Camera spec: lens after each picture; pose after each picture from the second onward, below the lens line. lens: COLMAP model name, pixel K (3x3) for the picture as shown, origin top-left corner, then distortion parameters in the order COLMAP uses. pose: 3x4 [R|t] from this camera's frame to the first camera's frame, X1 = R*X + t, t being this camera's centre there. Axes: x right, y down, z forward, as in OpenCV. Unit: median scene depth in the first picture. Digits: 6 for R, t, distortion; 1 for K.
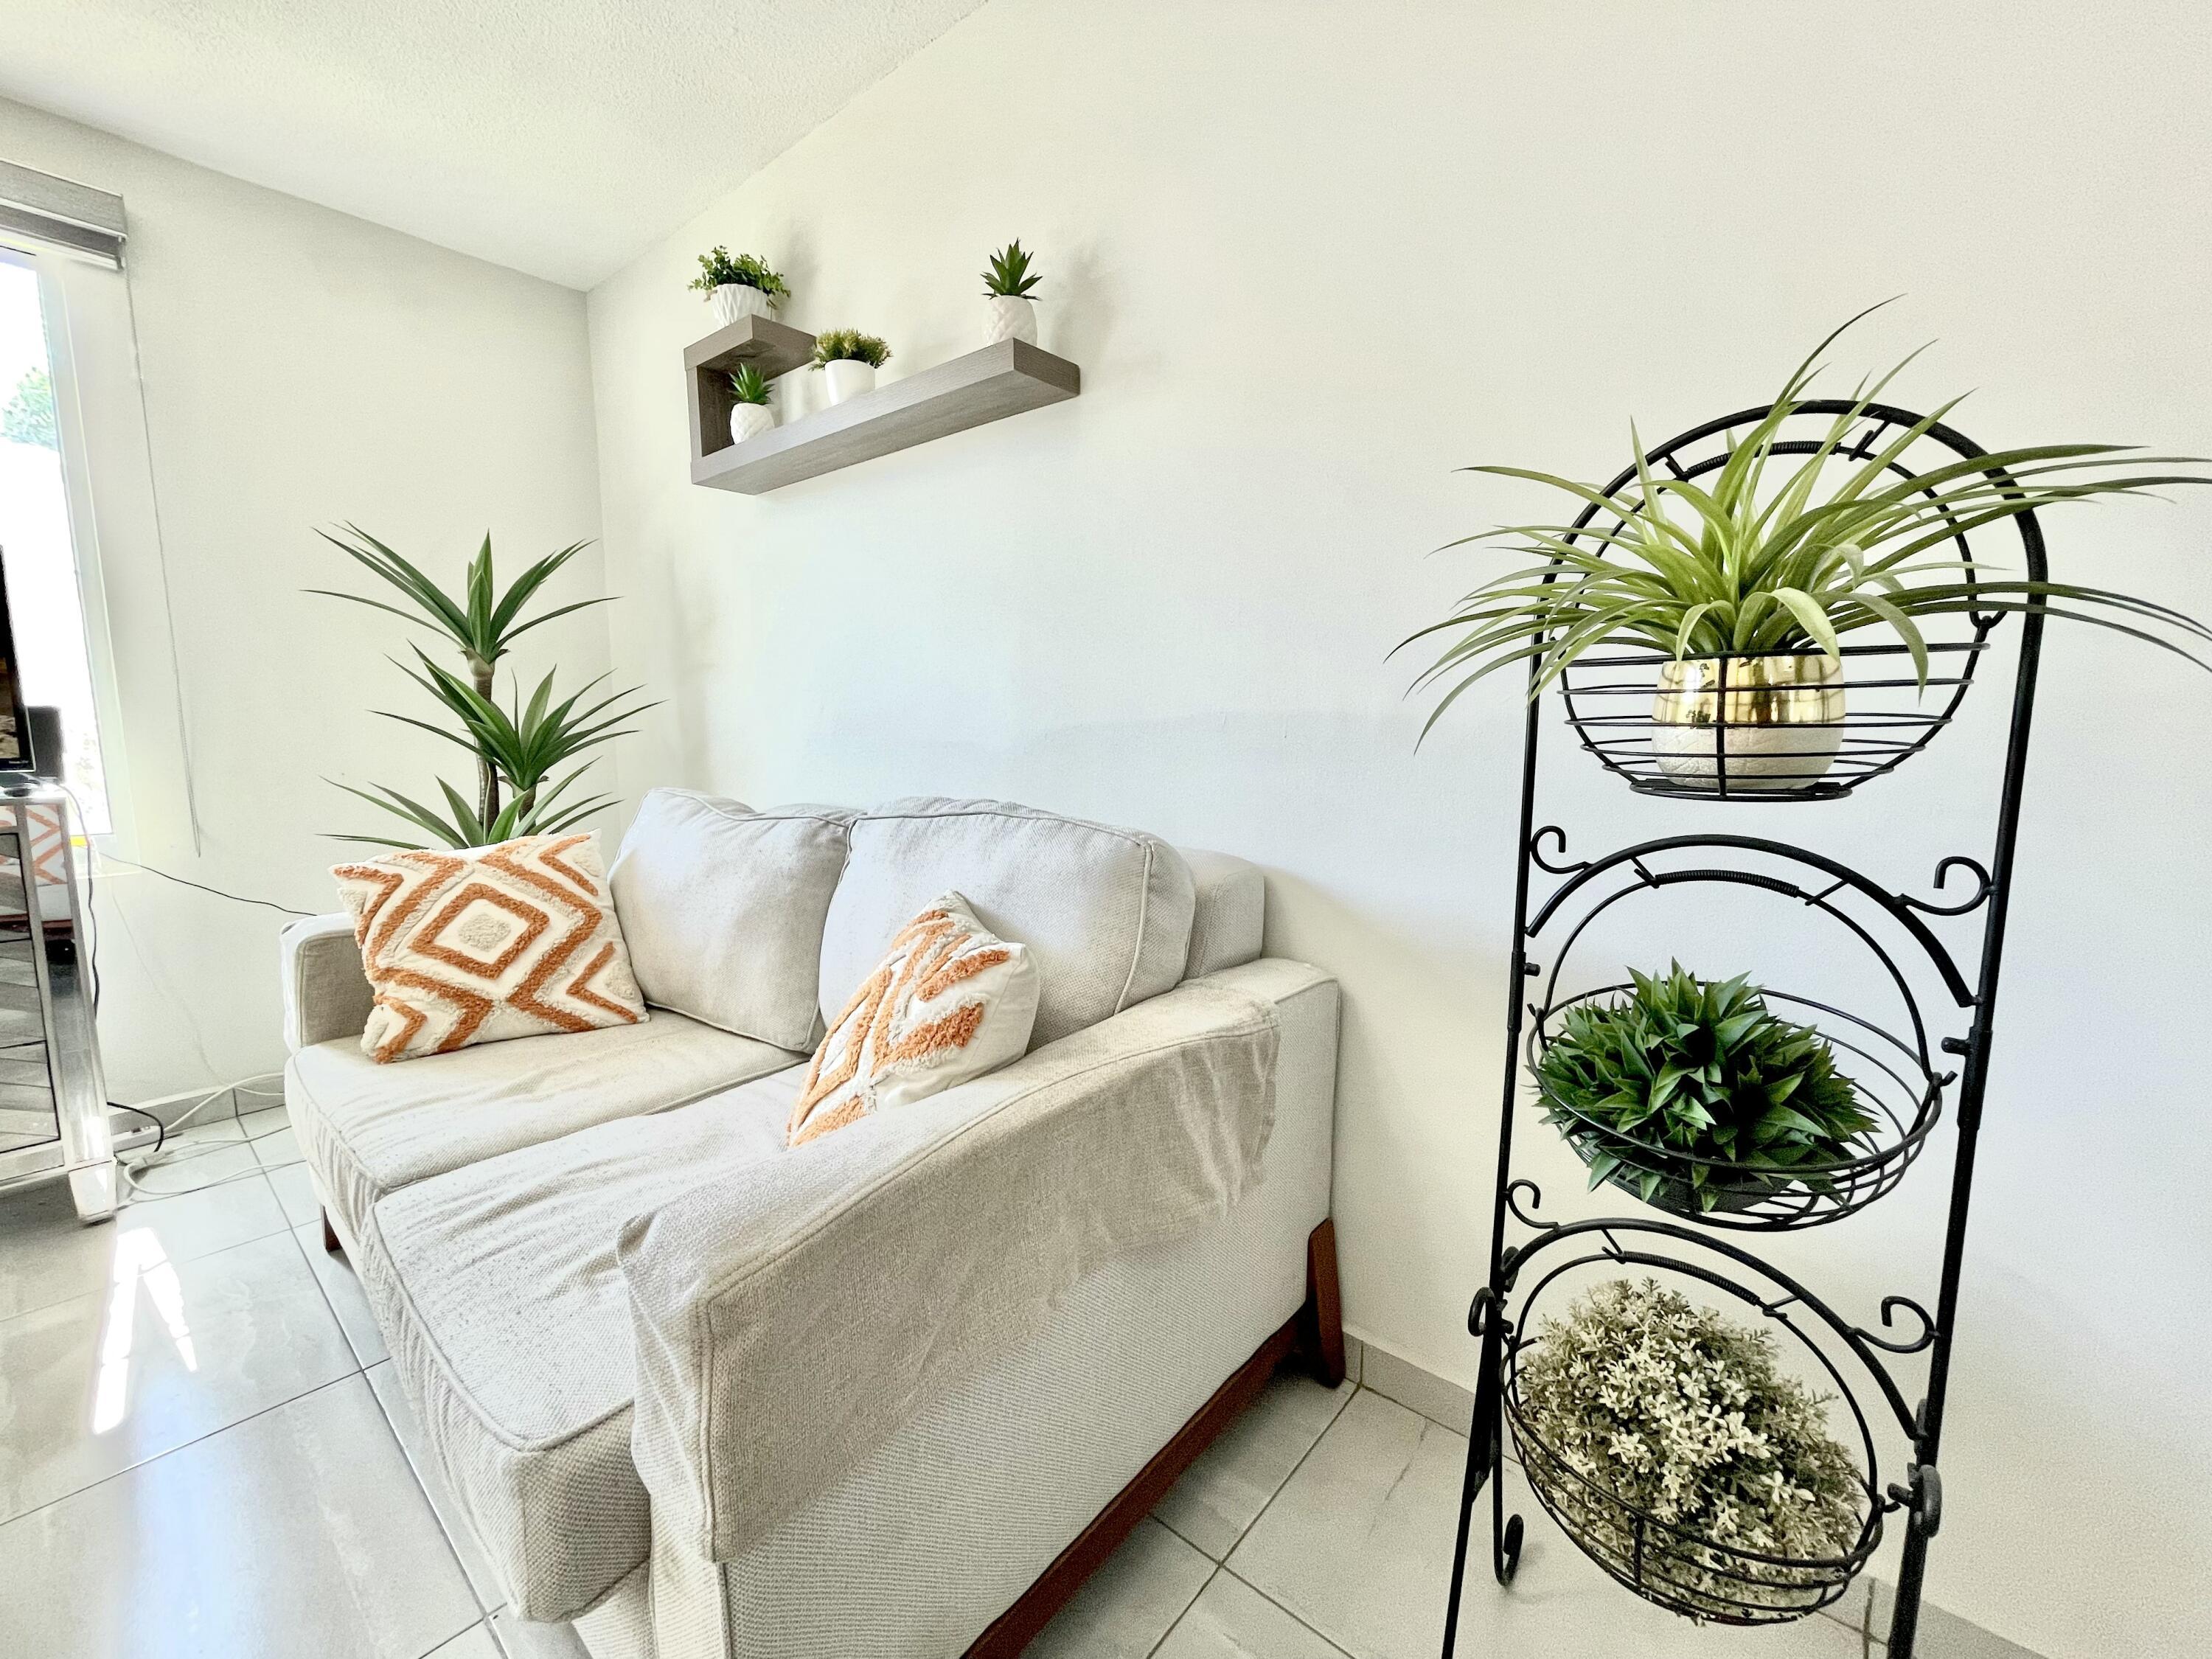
lens RADIAL K [[892.4, 0, 1098.0], [0, 892.4, 836.6], [0, 0, 1]] dist [-0.000891, 0.000242]
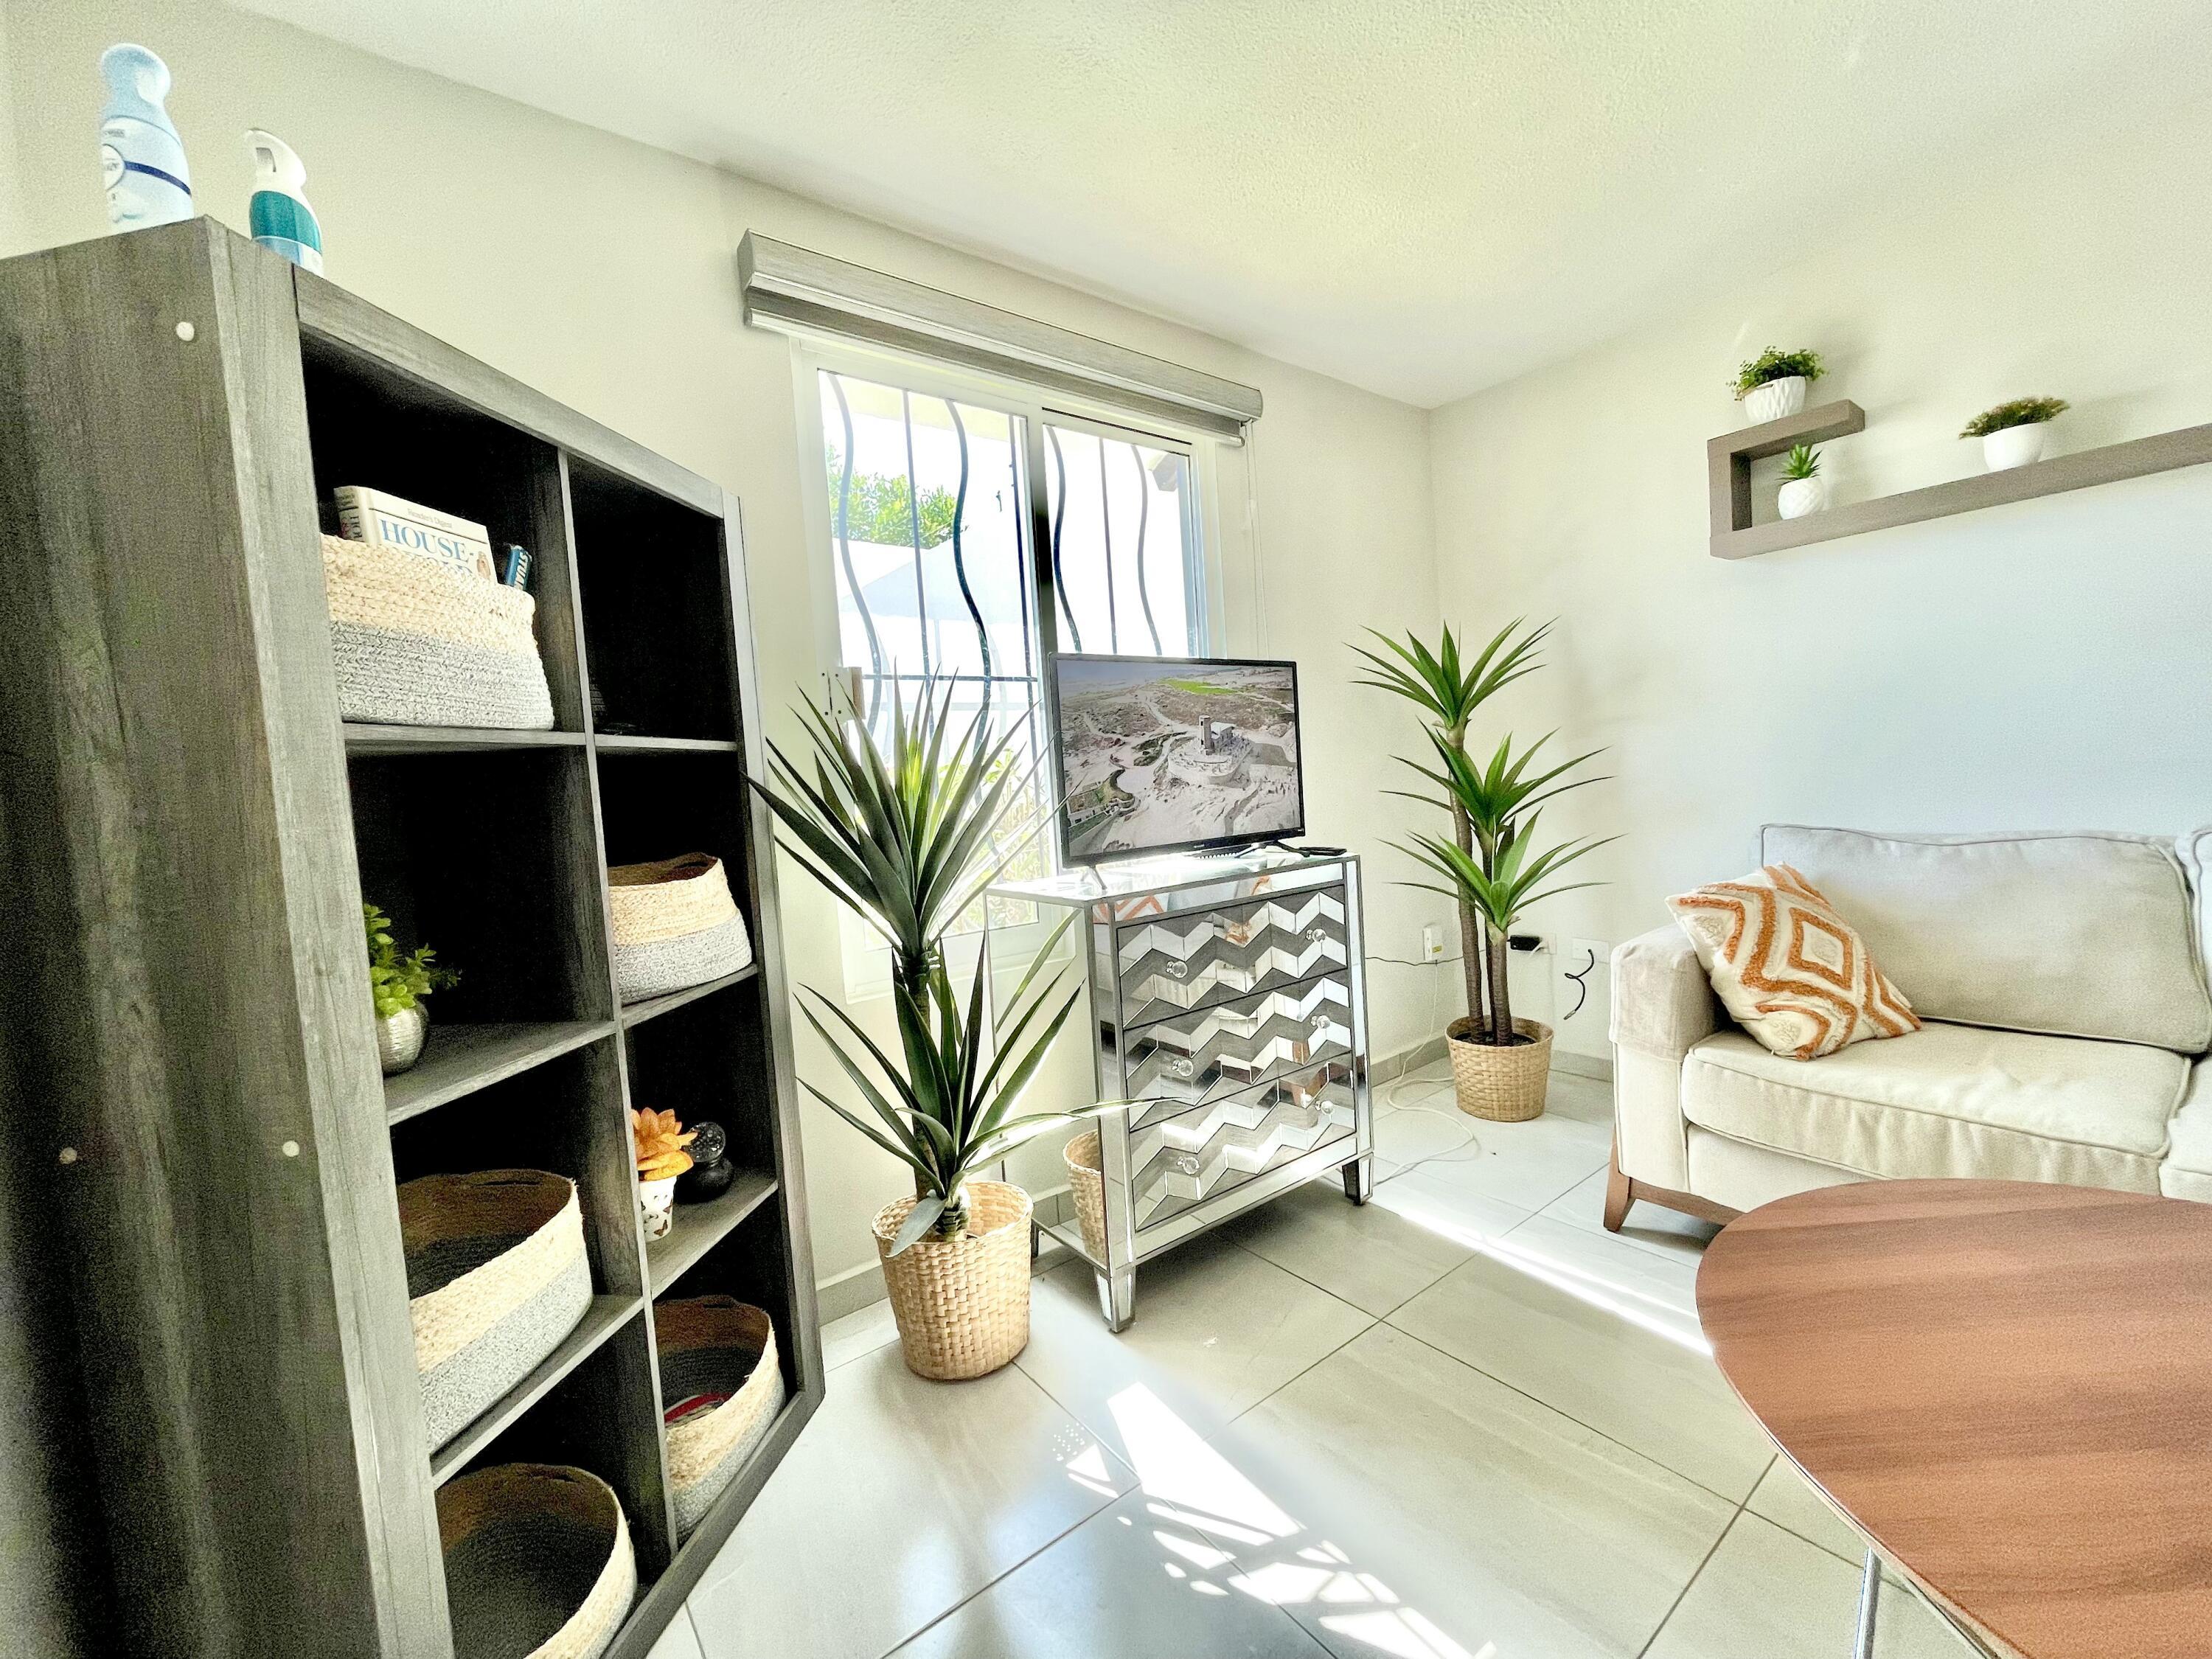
lens RADIAL K [[892.4, 0, 1098.0], [0, 892.4, 836.6], [0, 0, 1]] dist [-0.000891, 0.000242]
pose [[0.973306, -0.044486, -0.225159, -1.022111], [0.034096, 0.998176, -0.049827, -0.014727], [0.226965, 0.040820, 0.973047, -0.267070]]
